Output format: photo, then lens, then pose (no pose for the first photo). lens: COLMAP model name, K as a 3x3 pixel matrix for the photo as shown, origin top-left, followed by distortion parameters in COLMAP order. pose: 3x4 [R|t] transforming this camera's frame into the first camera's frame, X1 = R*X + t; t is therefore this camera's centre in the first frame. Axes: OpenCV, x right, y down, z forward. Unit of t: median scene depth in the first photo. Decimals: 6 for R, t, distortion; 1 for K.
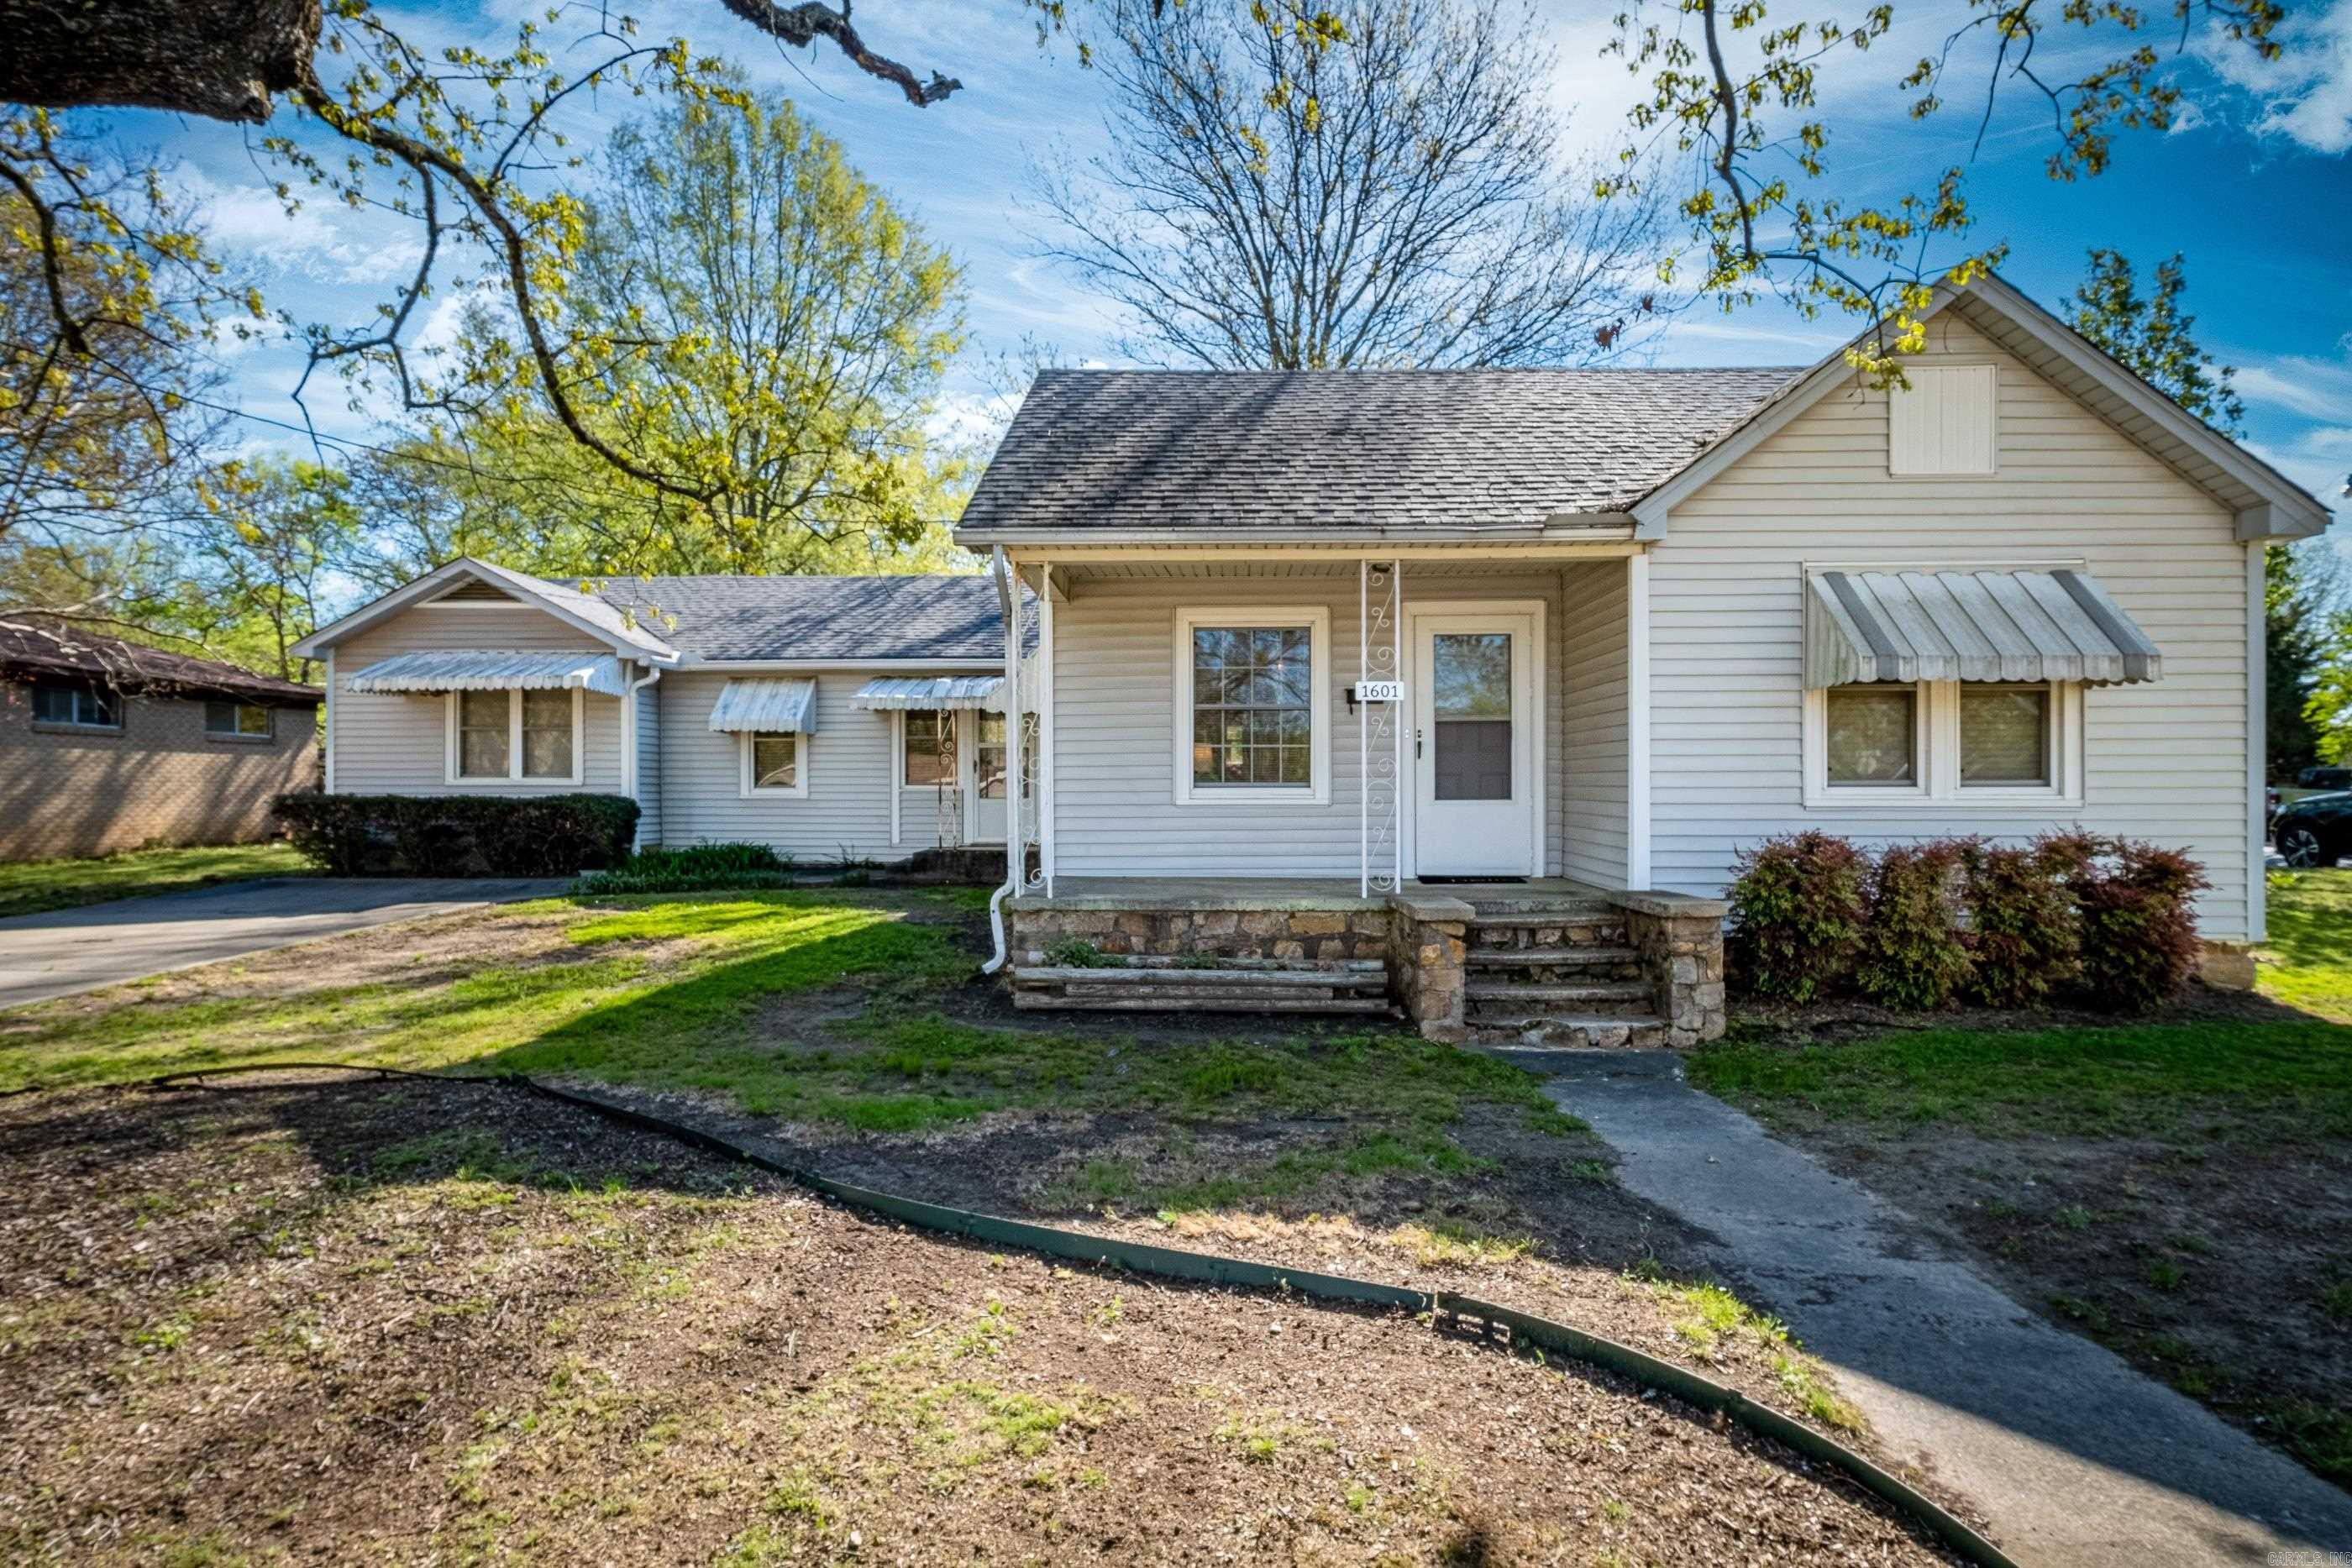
lens RADIAL K [[1279.5, 0, 1176.0], [0, 1279.5, 784.0], [0, 0, 1]] dist [-0.002505, -0.000127]
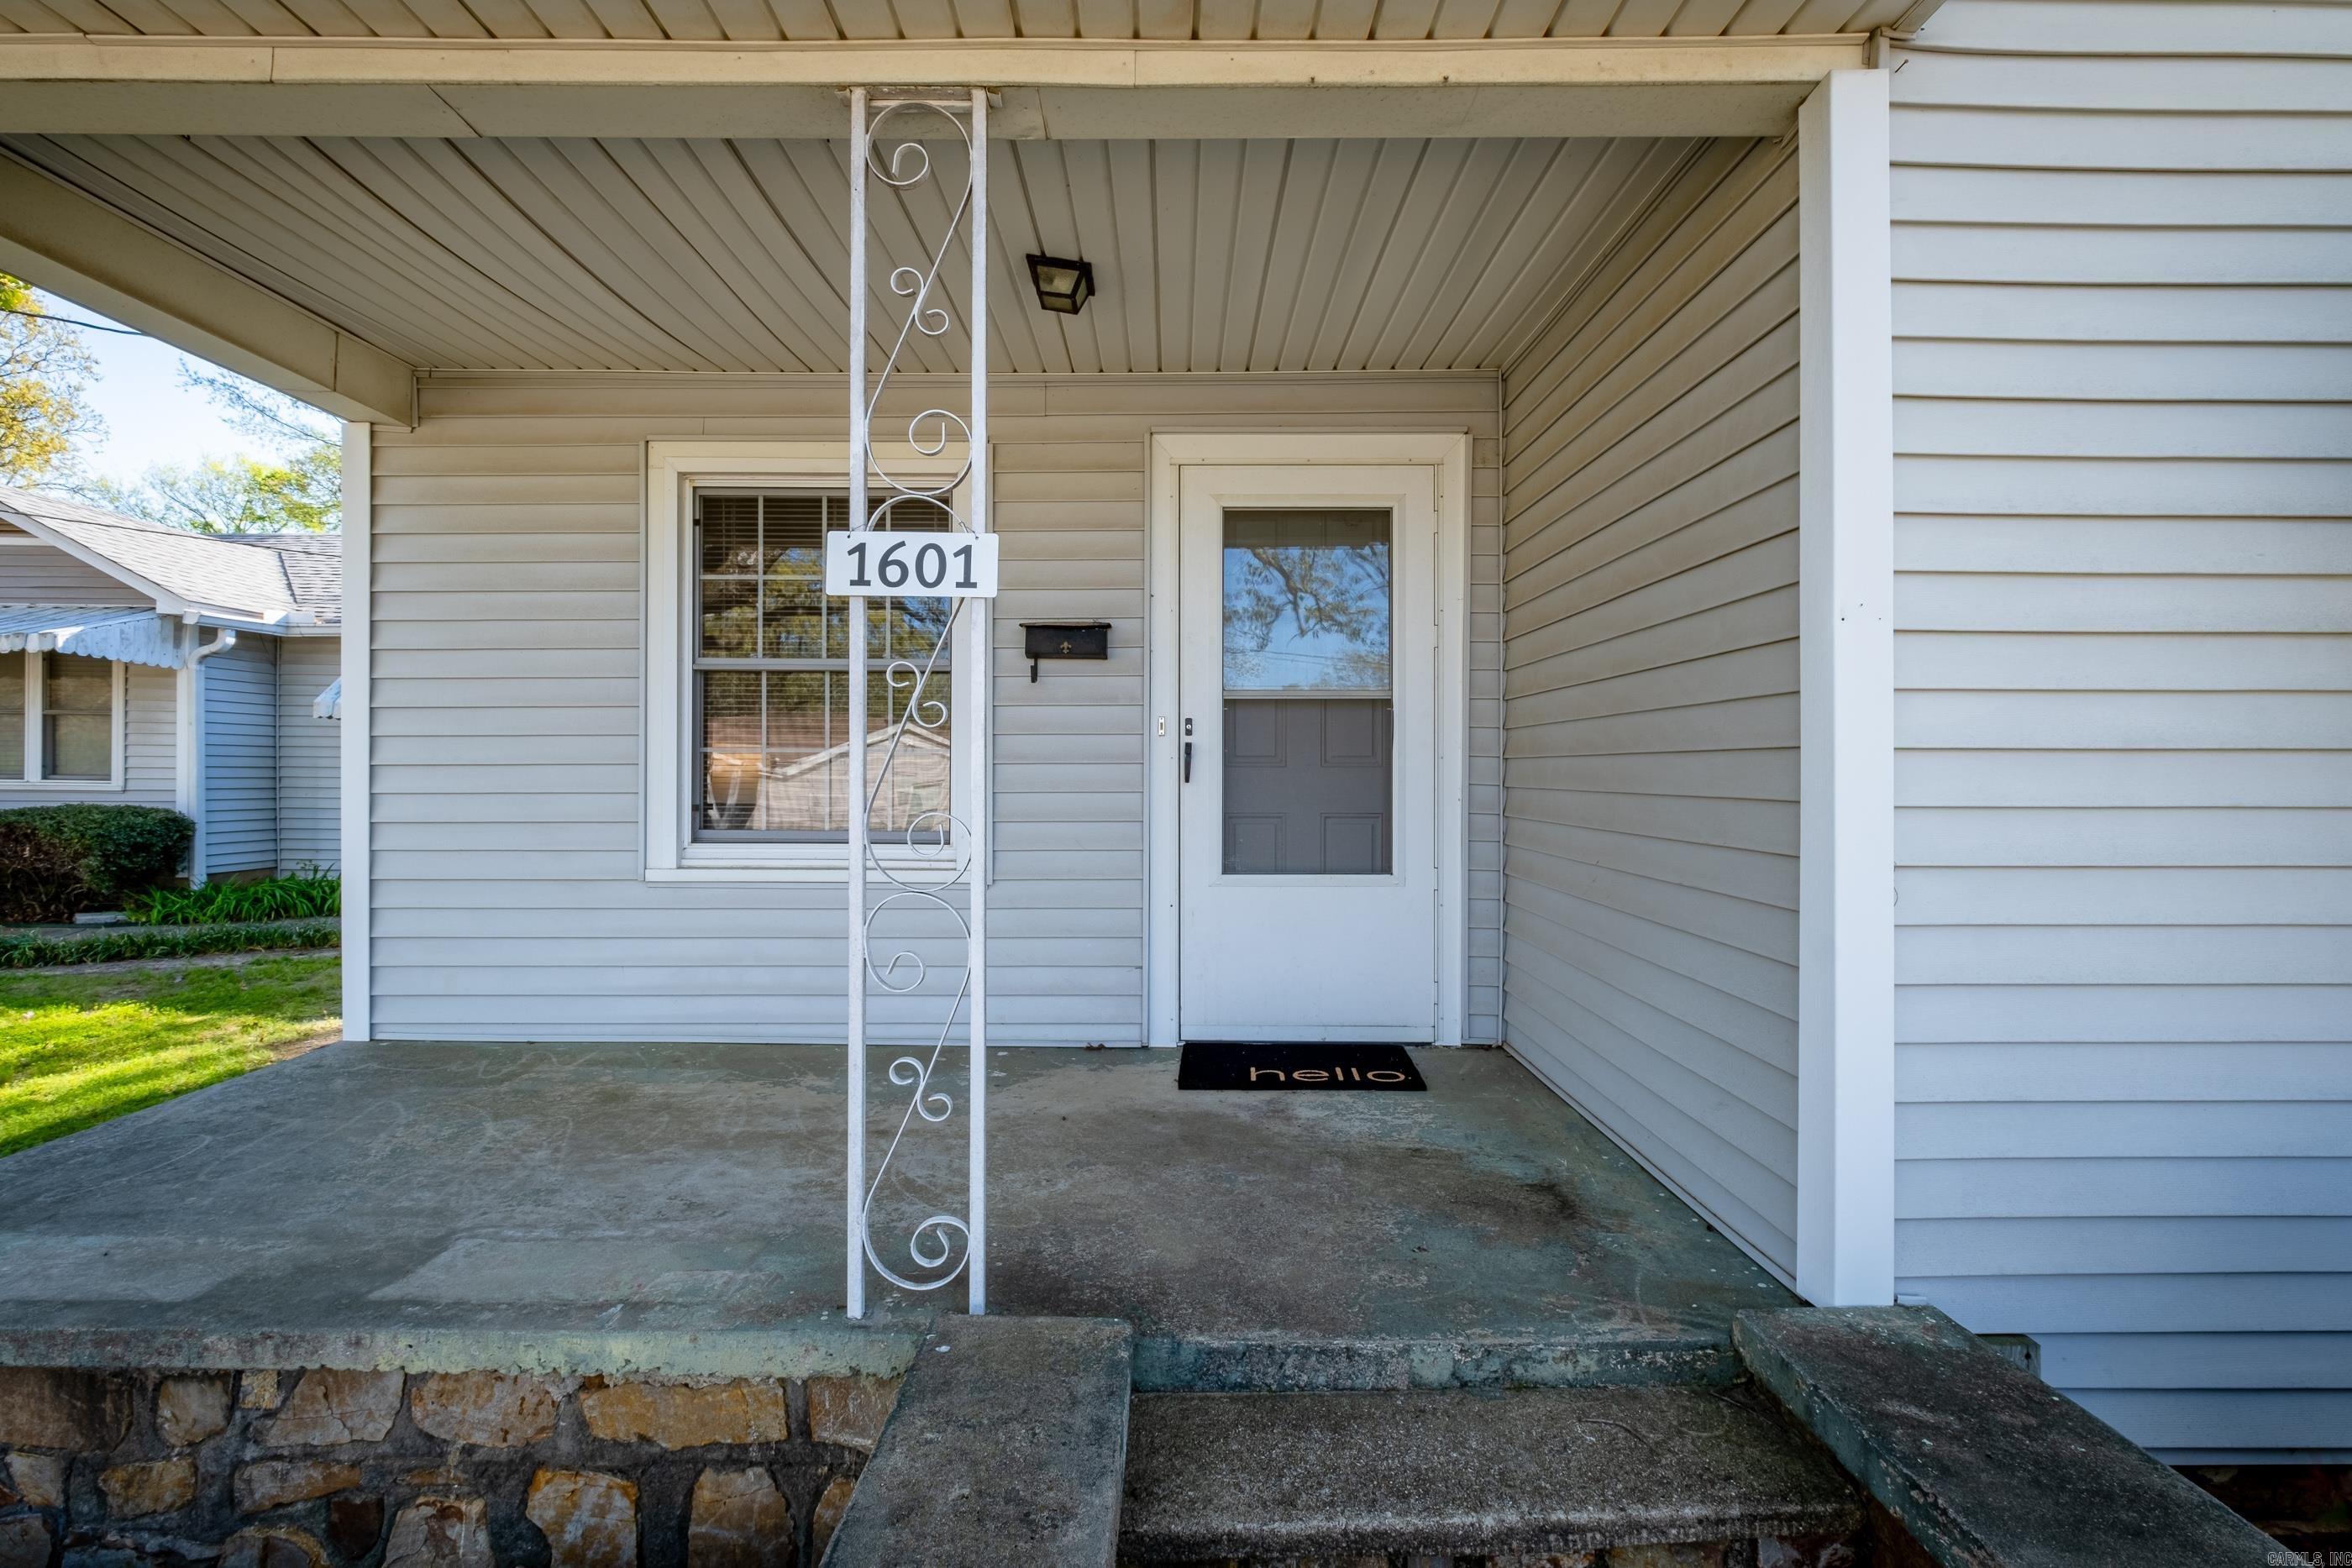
lens RADIAL K [[1007.7, 0, 1178.2], [0, 1007.7, 764.1], [0, 0, 1]] dist [0.002116, 0.000299]
pose [[0.999092, 0.006218, 0.042143, 0.170557], [-0.006045, 0.999973, -0.004232, -0.024413], [-0.042169, 0.003974, 0.999103, 0.642651]]
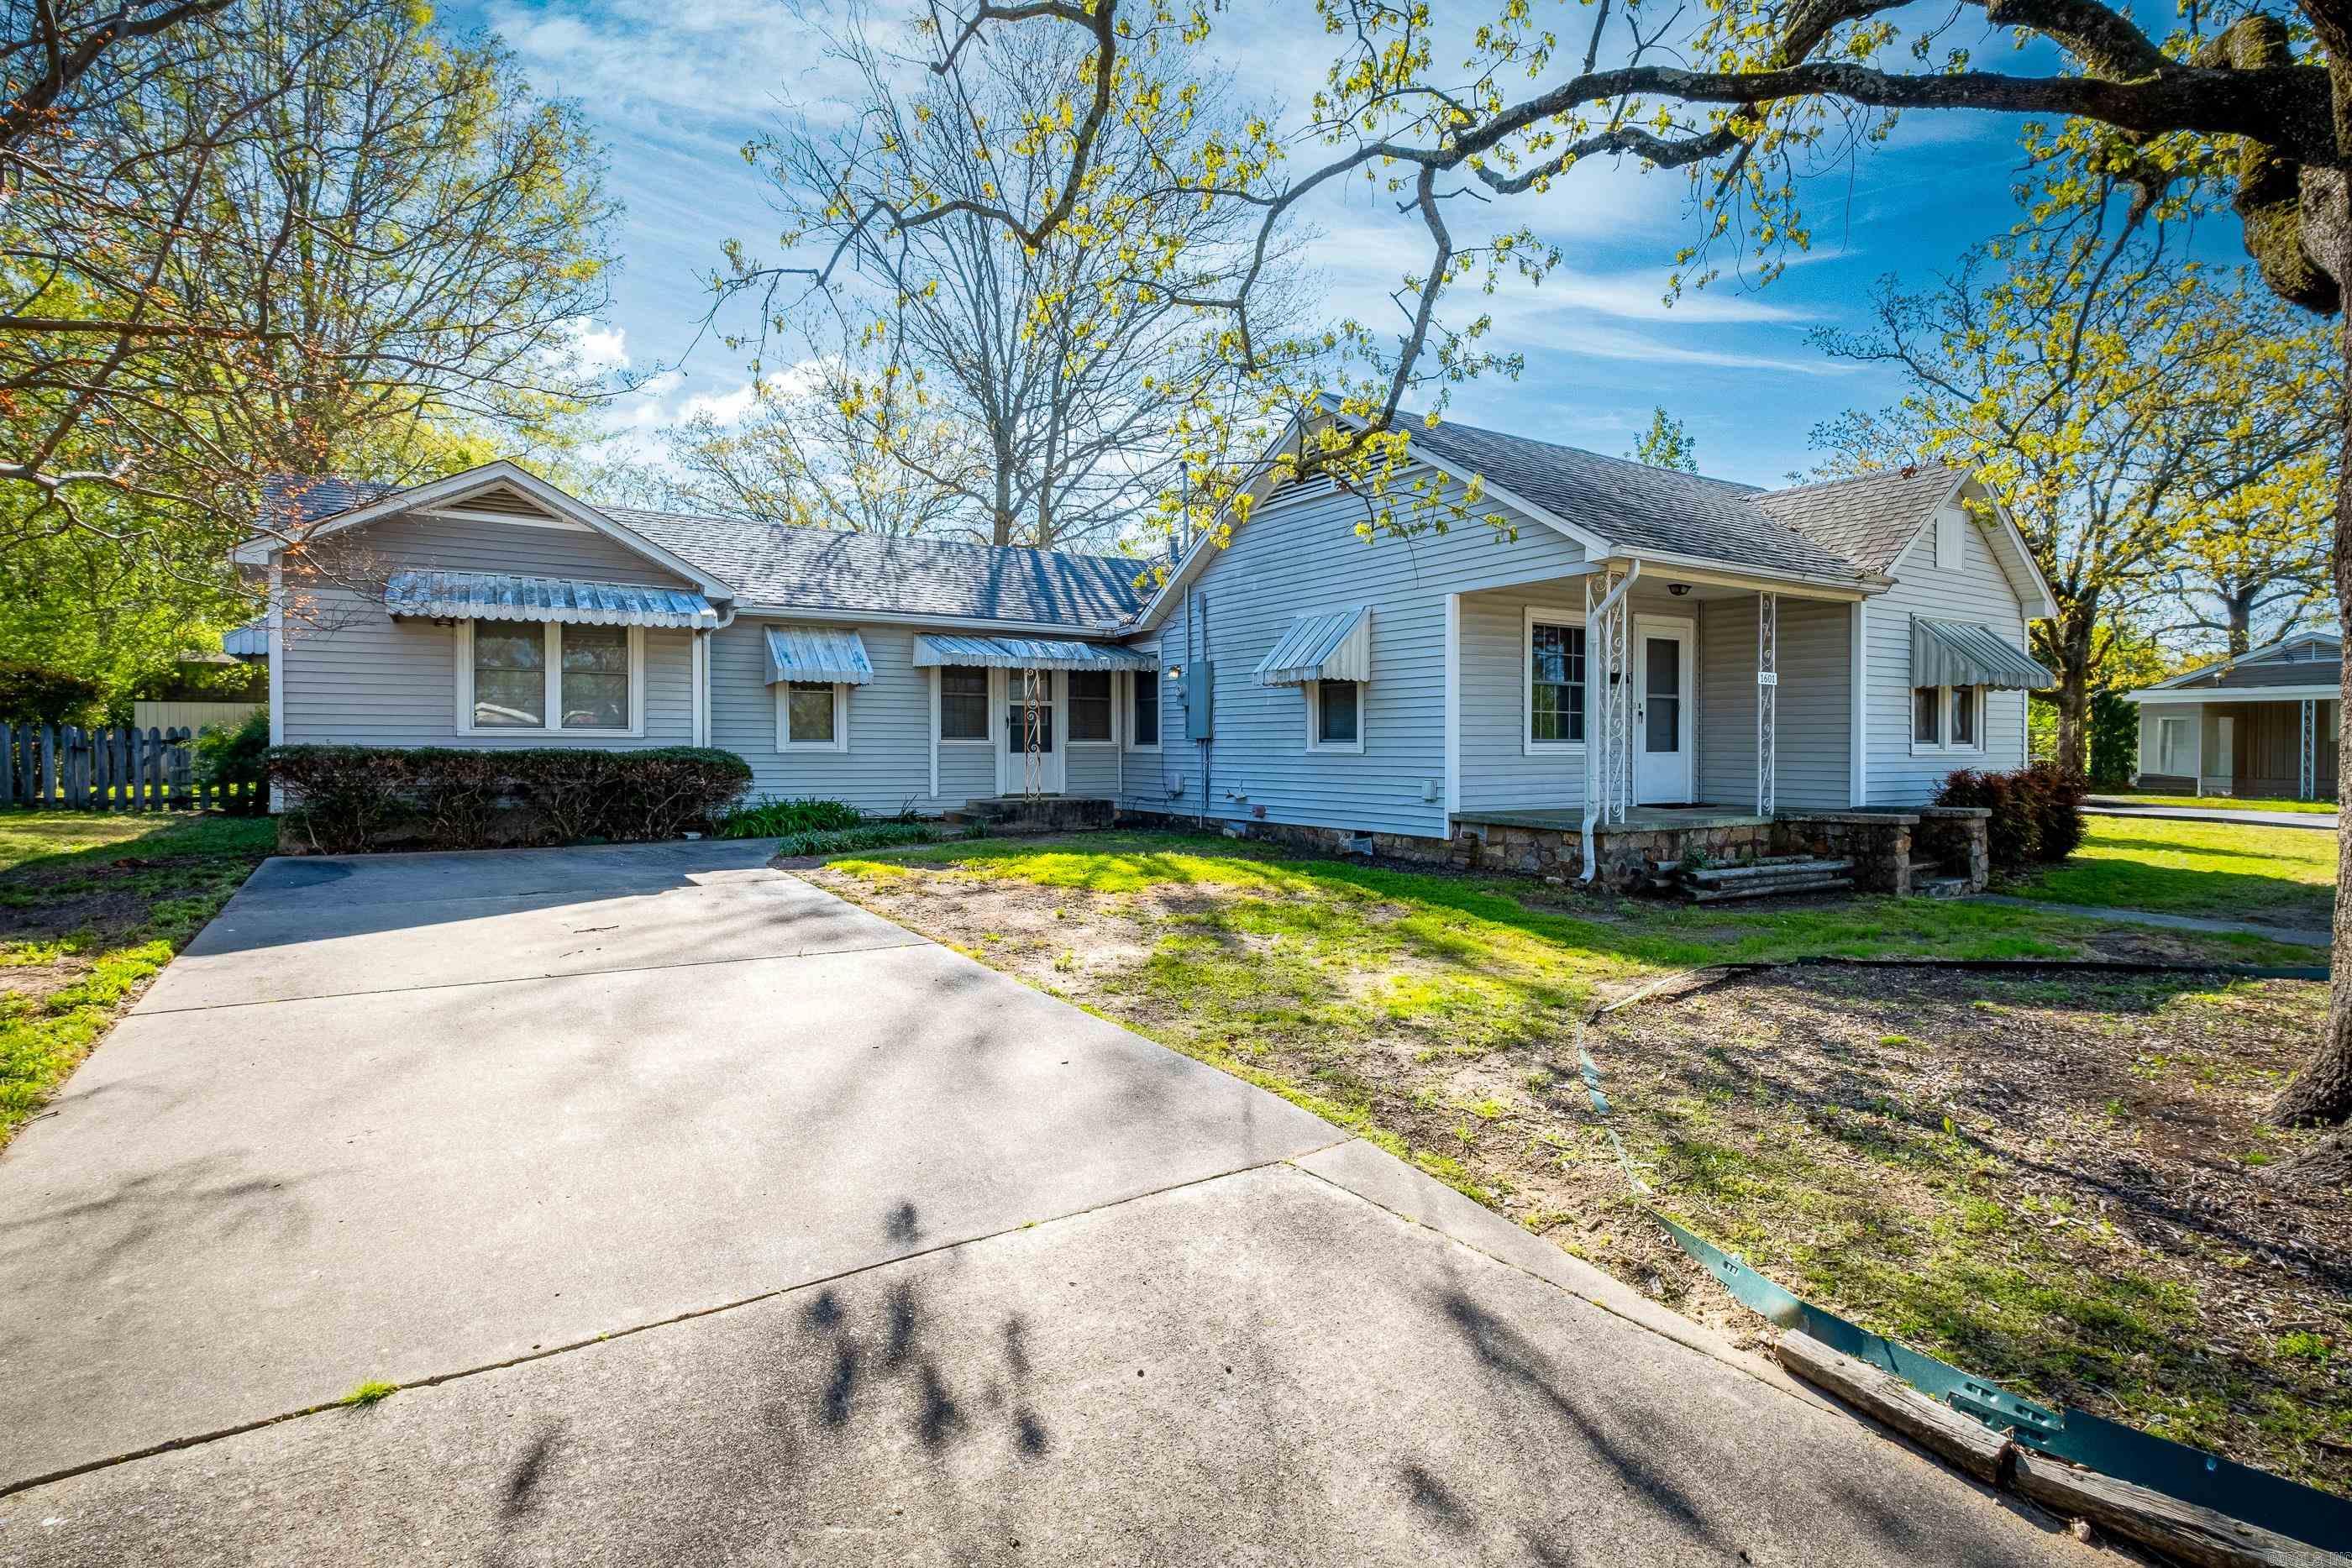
lens RADIAL K [[1152.4, 0, 1177.4], [0, 1152.4, 743.6], [0, 0, 1]] dist [0.027245, 0.000079]
pose [[0.826599, 0.004435, 0.562773, -0.973743], [-0.004484, 0.999989, -0.001295, 0.007353], [-0.562773, -0.001453, 0.826610, 0.212442]]
